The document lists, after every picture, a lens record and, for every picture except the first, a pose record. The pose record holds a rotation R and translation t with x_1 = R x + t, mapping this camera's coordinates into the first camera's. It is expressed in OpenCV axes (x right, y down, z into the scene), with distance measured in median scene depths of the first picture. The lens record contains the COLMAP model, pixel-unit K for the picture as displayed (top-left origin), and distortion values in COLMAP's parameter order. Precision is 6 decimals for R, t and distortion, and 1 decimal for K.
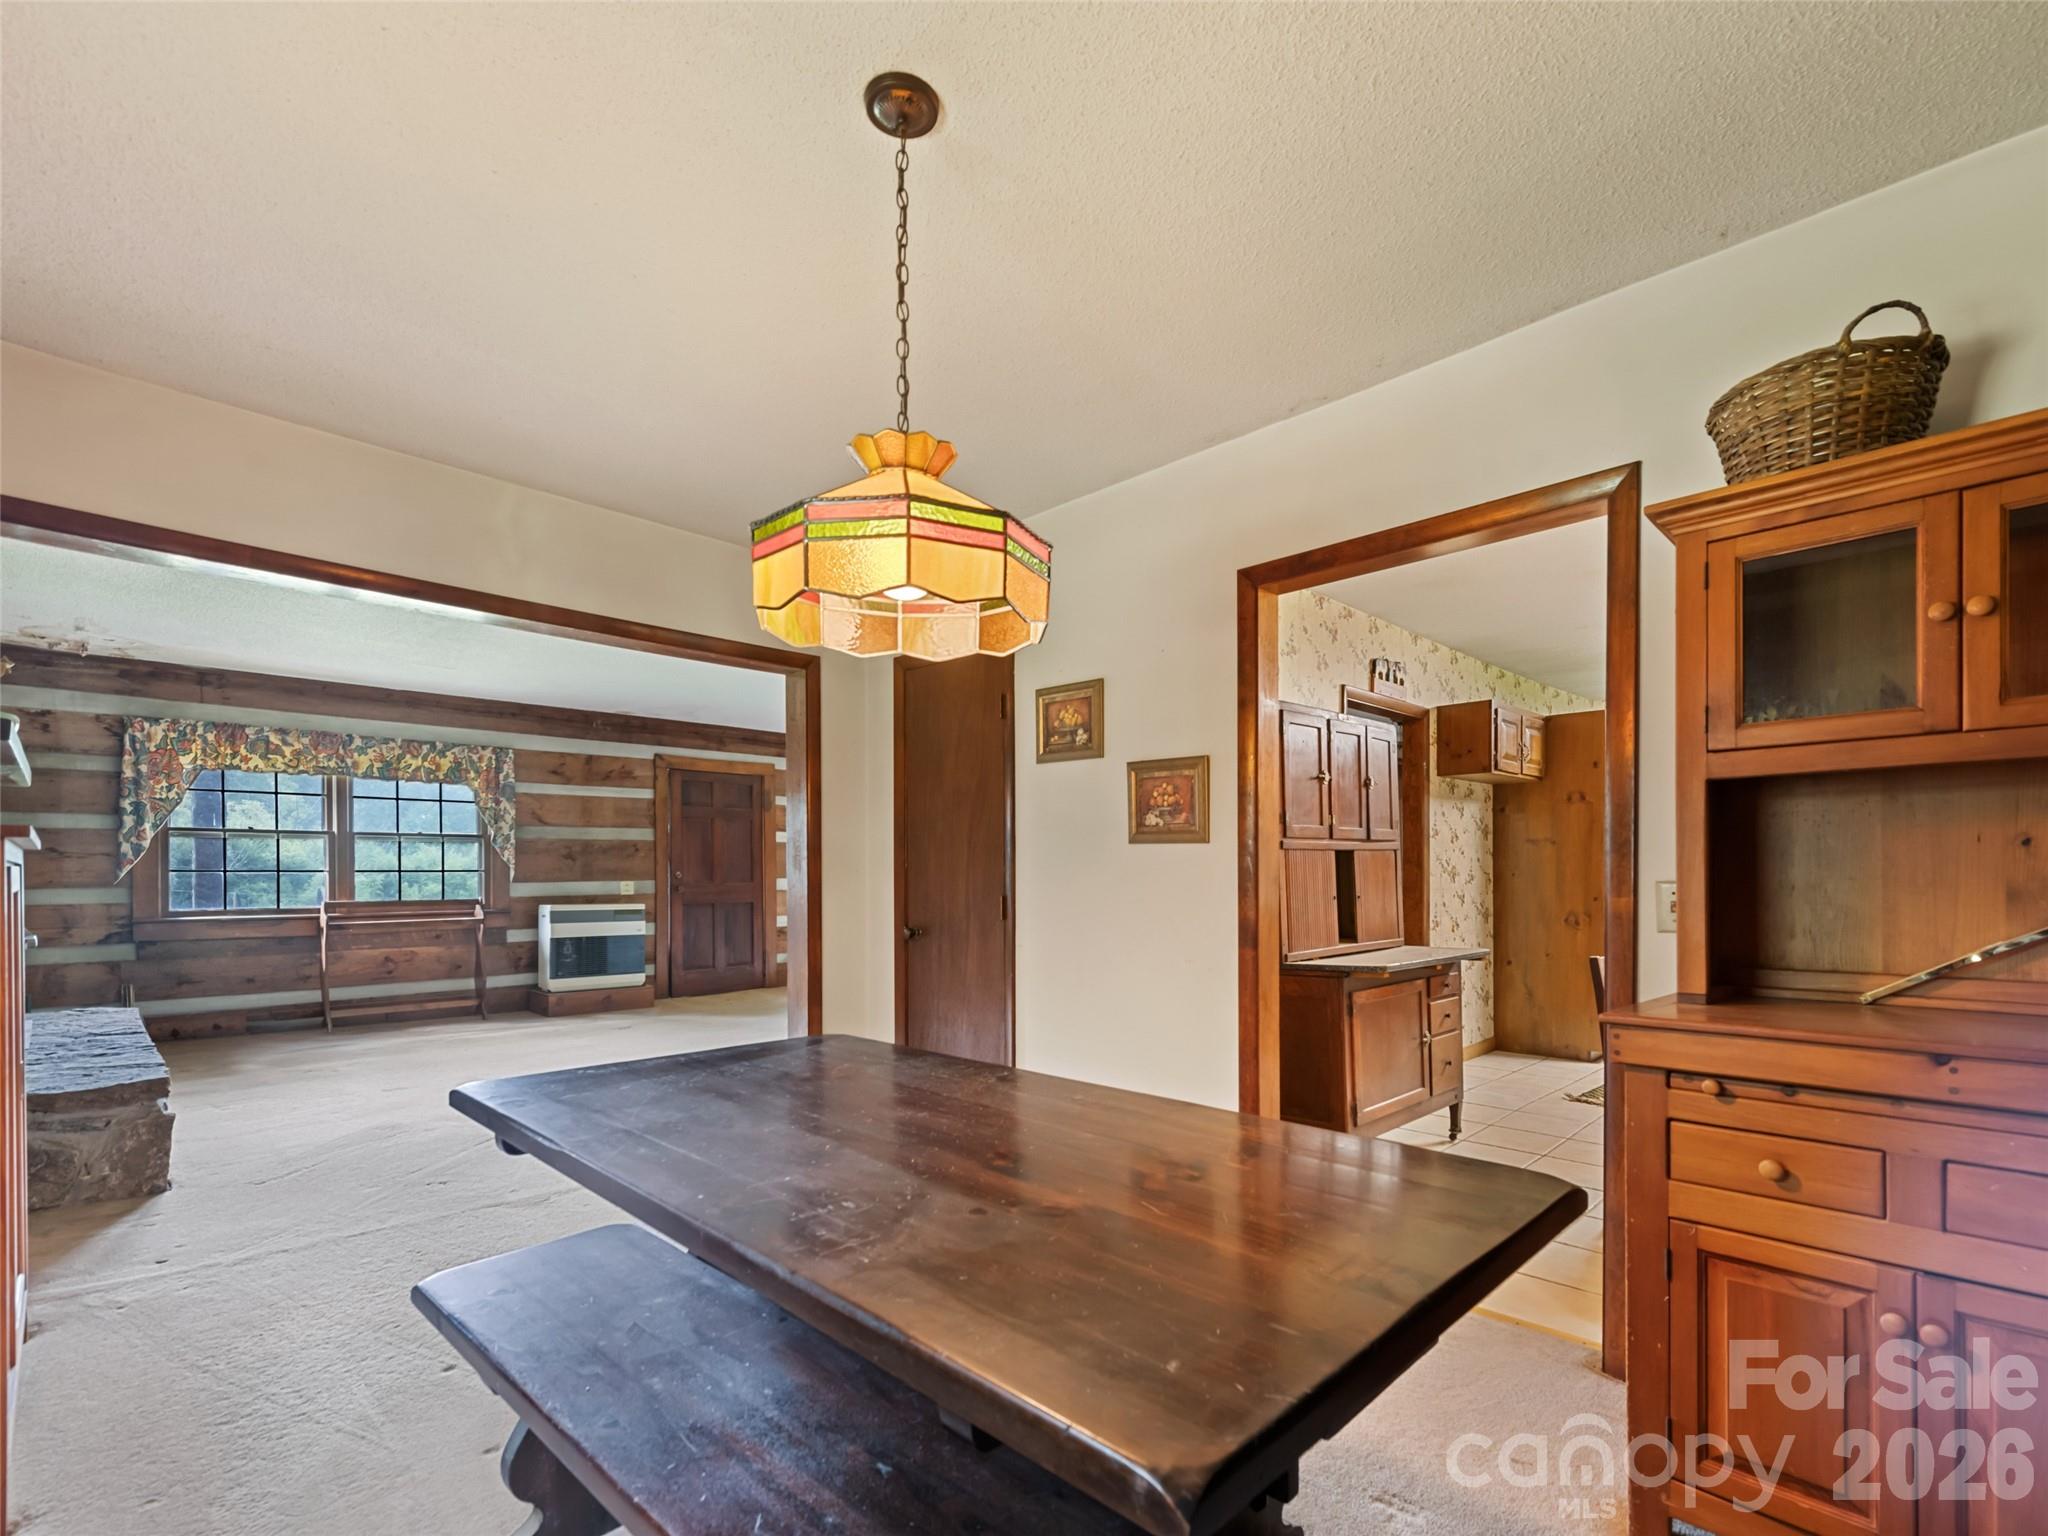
lens RADIAL K [[945.9, 0, 1030.3], [0, 945.9, 874.2], [0, 0, 1]] dist [0.015863, -0.004363]
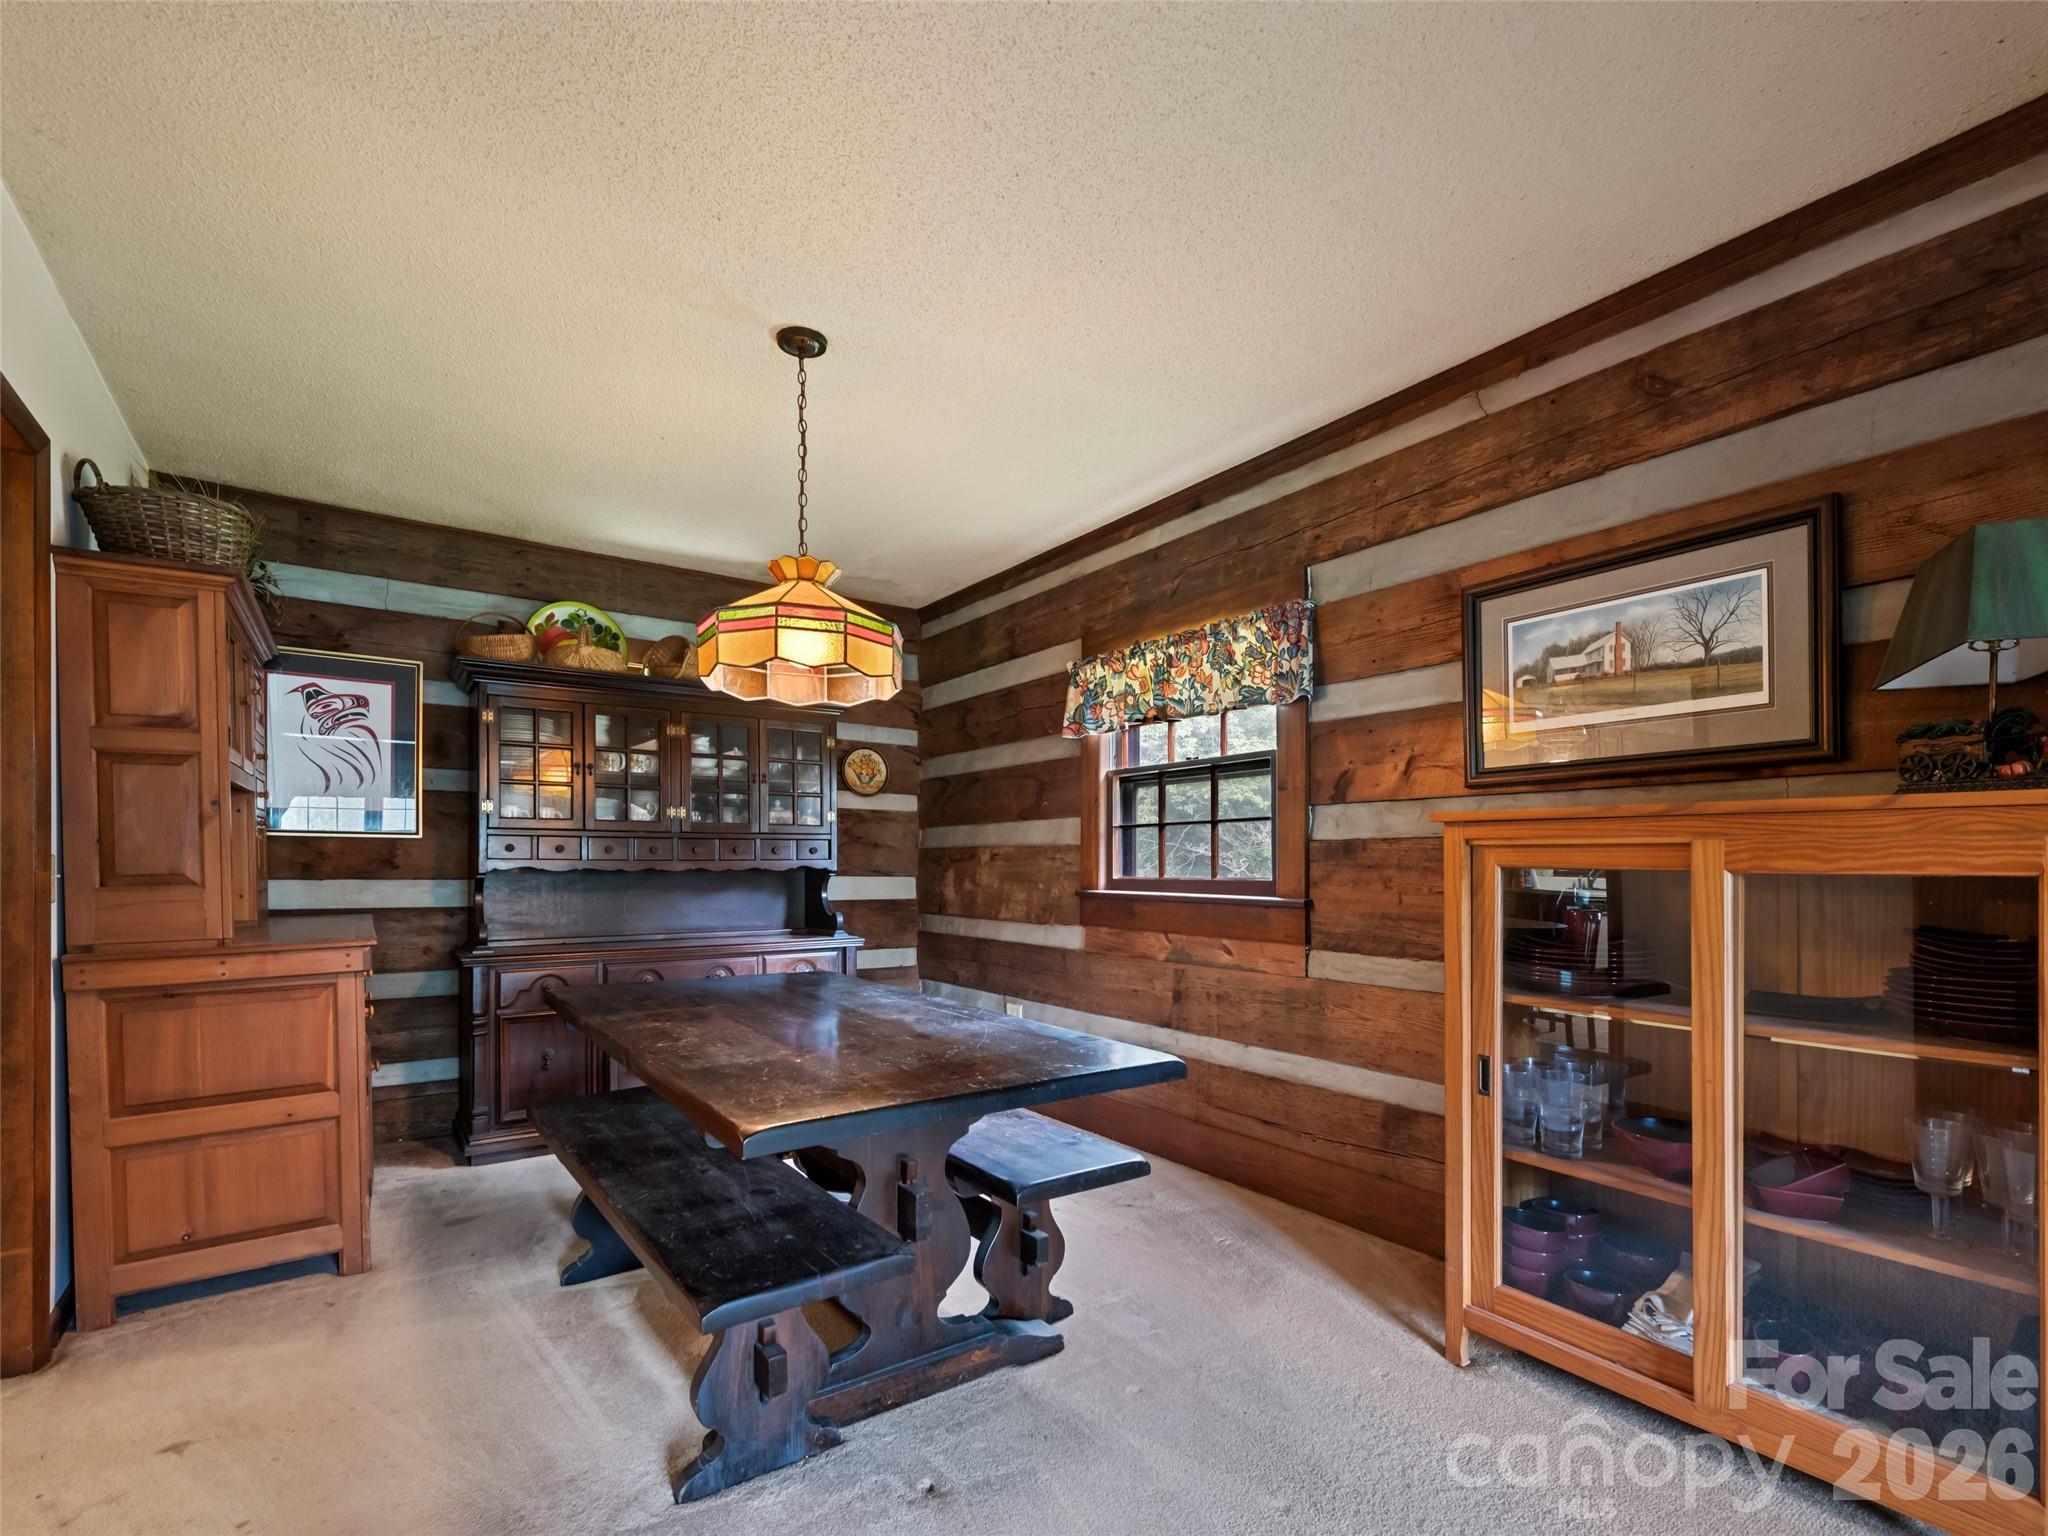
lens RADIAL K [[977.3, 0, 1029.9], [0, 977.3, 865.5], [0, 0, 1]] dist [0.011385, -0.001433]
pose [[-0.985106, -0.001225, 0.171944, -0.160390], [0.000135, 0.999969, 0.007894, 0.001232], [-0.171948, 0.007800, -0.985075, 0.528230]]
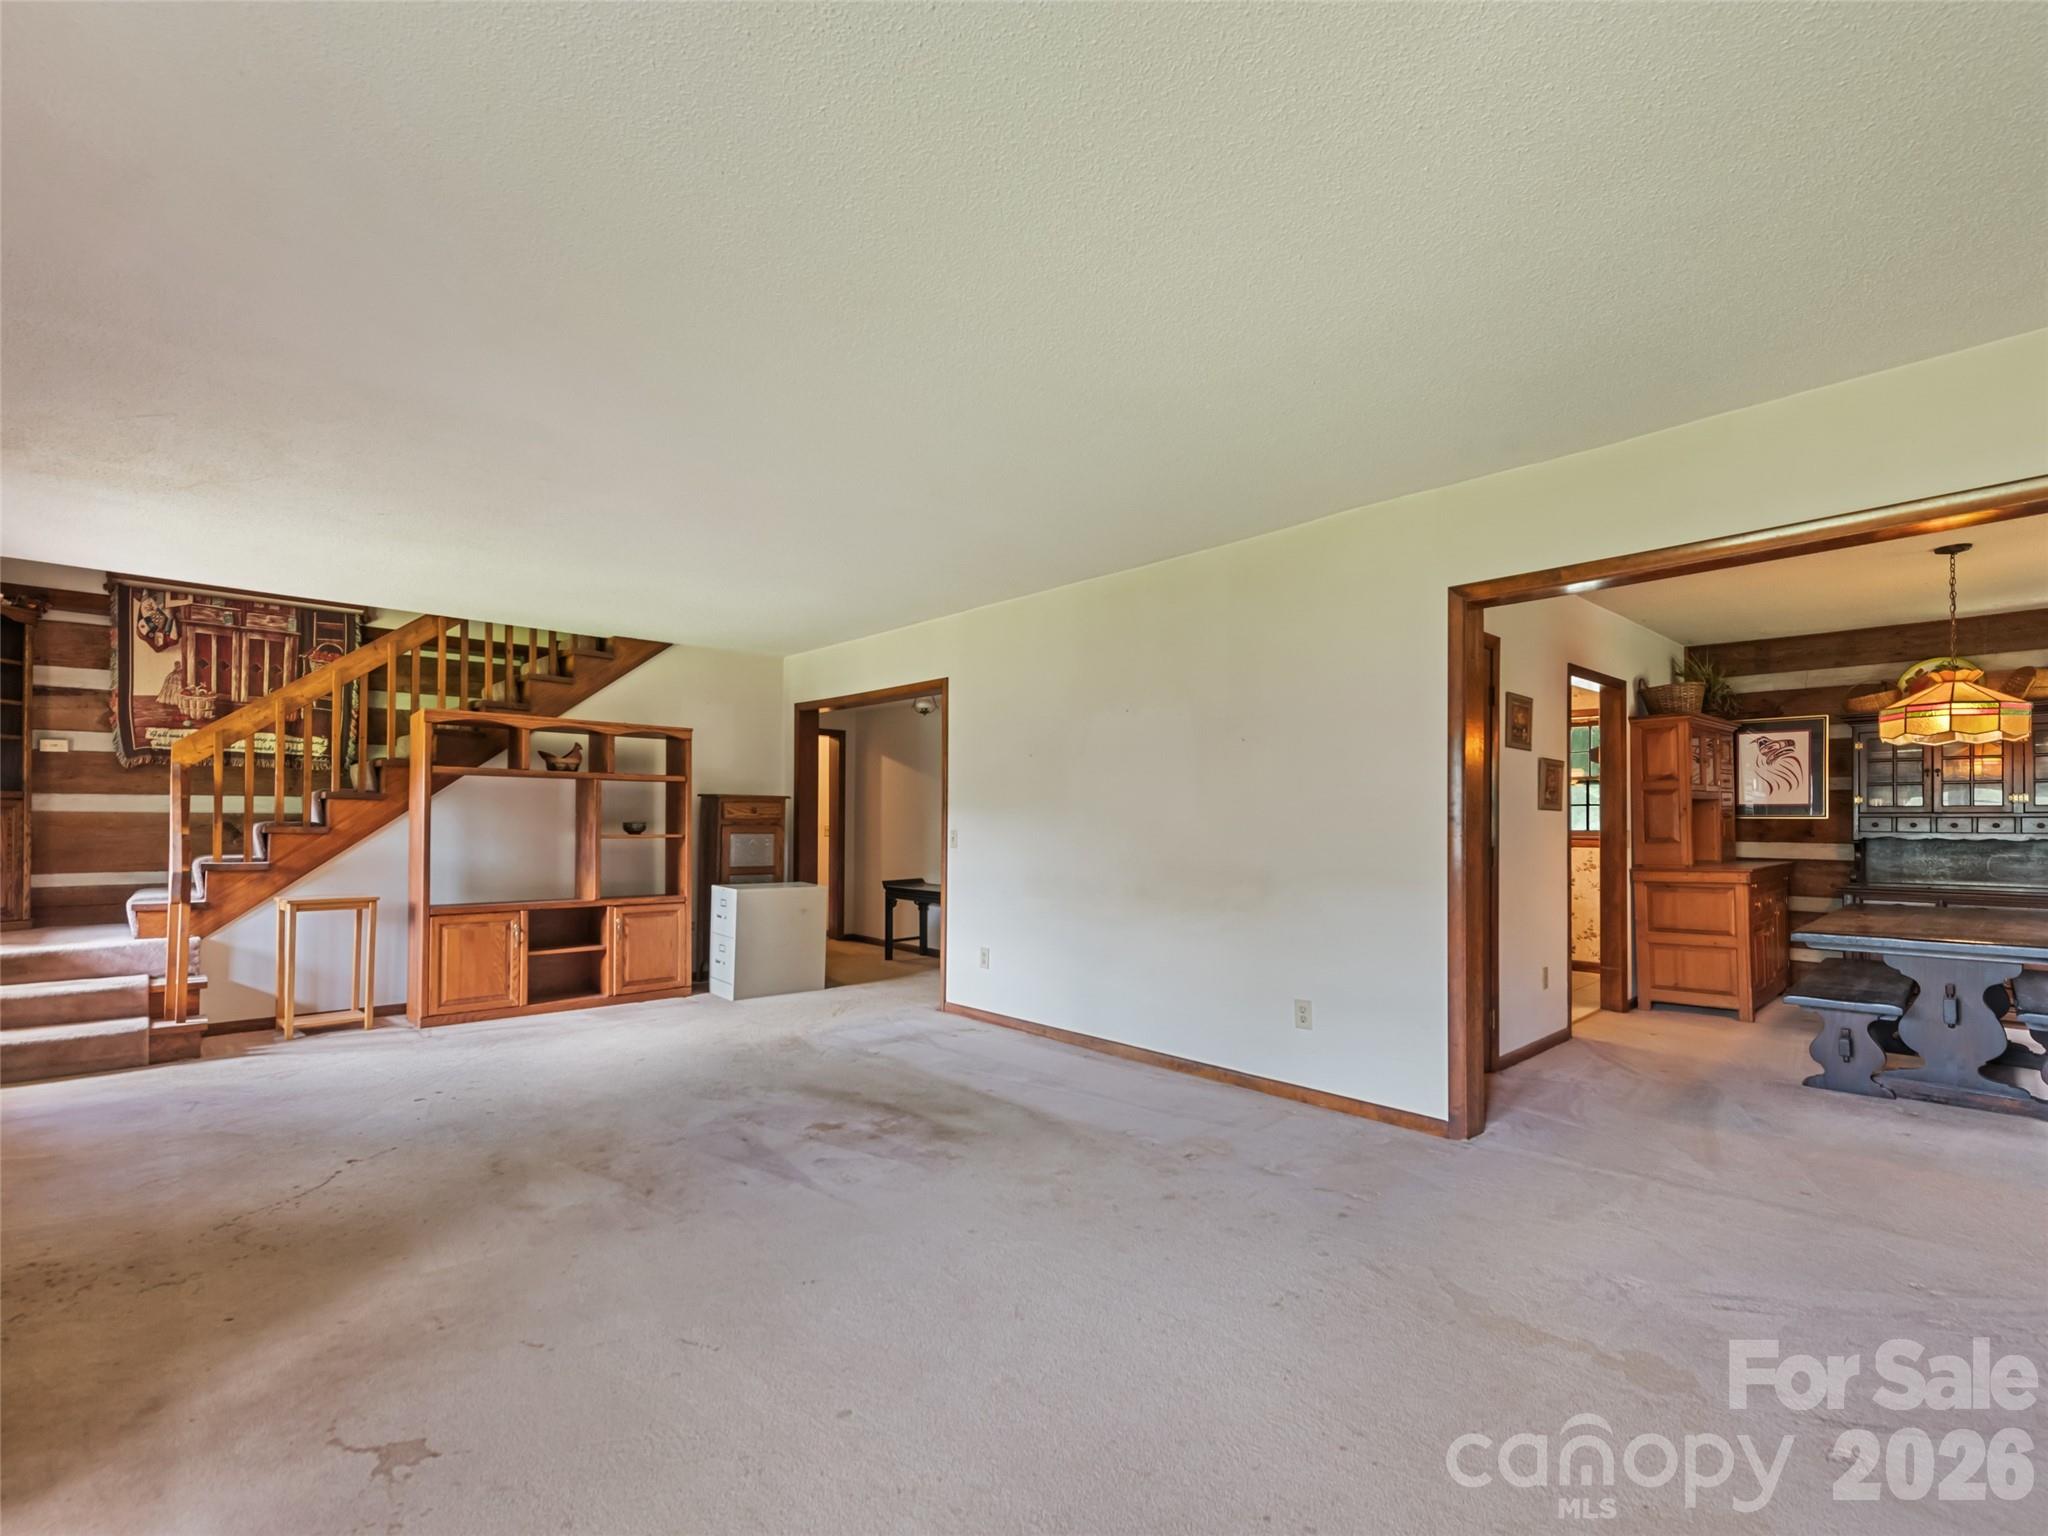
lens RADIAL K [[945.9, 0, 1030.2], [0, 945.9, 802.7], [0, 0, 1]] dist [0.015863, -0.004363]
pose [[0.029758, 0.022607, 0.999301, -0.635124], [0.002018, 0.999741, -0.022677, -0.005796], [-0.999555, 0.002691, 0.029705, 0.764103]]
